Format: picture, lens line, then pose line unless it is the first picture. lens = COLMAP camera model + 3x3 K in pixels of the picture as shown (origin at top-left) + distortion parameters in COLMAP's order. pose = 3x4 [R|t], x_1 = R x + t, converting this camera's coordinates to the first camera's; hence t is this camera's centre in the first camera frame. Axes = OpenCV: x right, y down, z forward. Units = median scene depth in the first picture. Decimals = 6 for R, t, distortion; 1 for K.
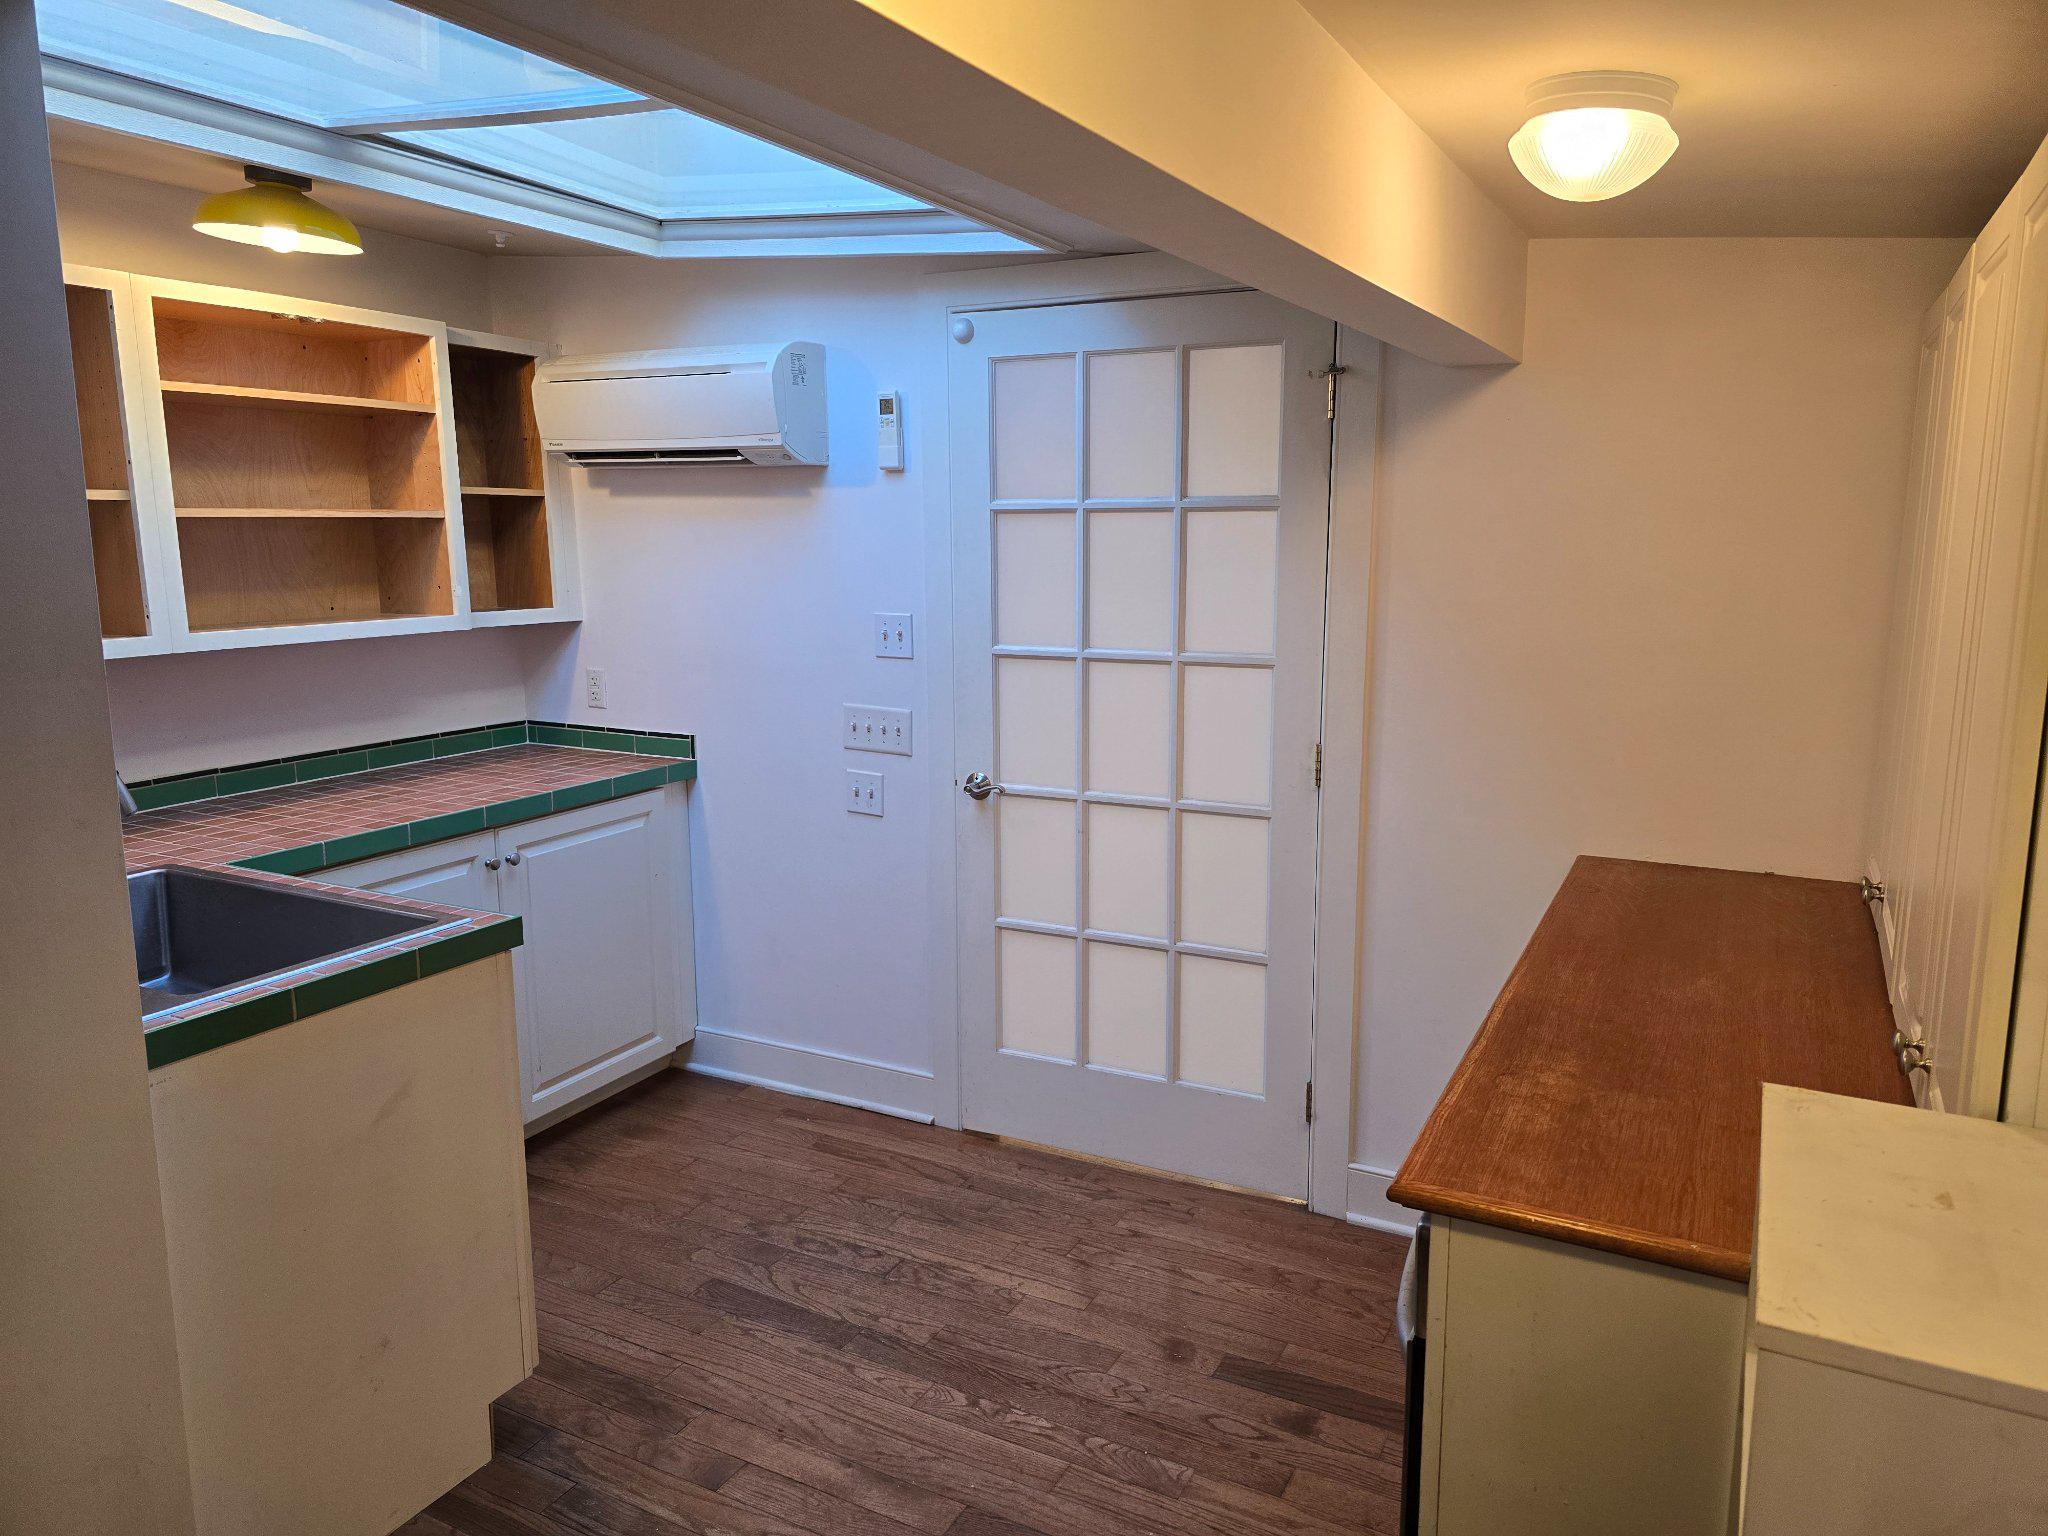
lens RADIAL K [[1379.2, 0, 1026.0], [0, 1379.2, 764.4], [0, 0, 1]] dist [0.049606, -0.030088]
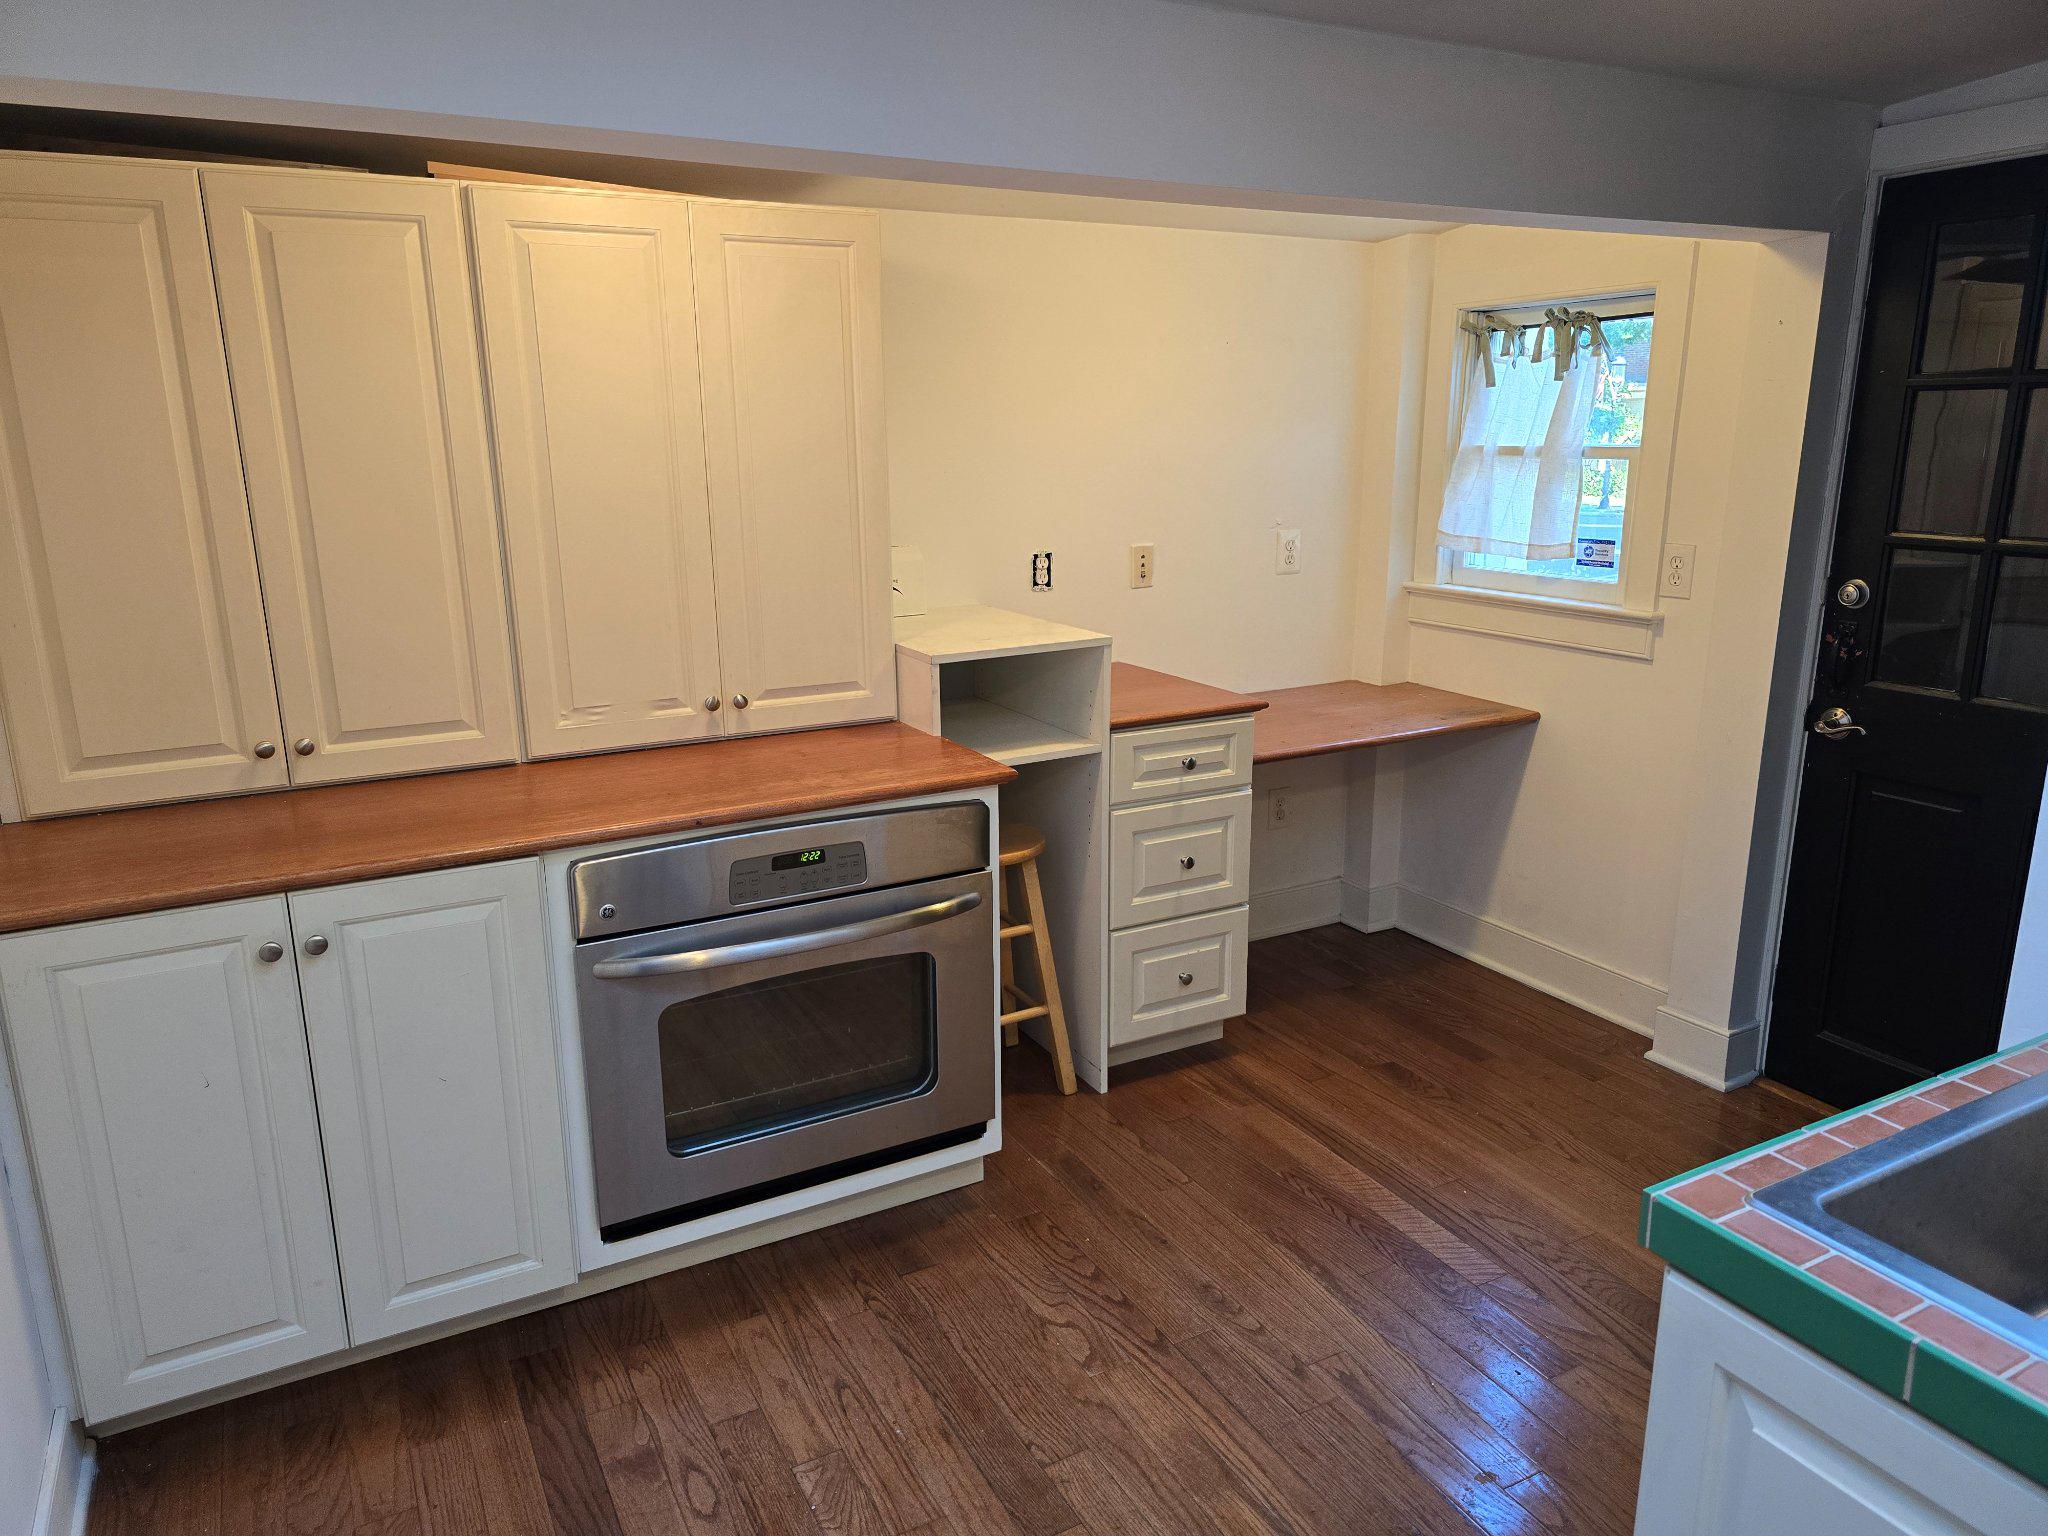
lens RADIAL K [[1379.2, 0, 1021.6], [0, 1379.2, 764.5], [0, 0, 1]] dist [0.049606, -0.030088]
pose [[-0.837969, -0.126084, 0.530953, -0.435858], [0.106131, 0.916714, 0.385190, -0.247545], [-0.535299, 0.379127, -0.754797, 1.472489]]
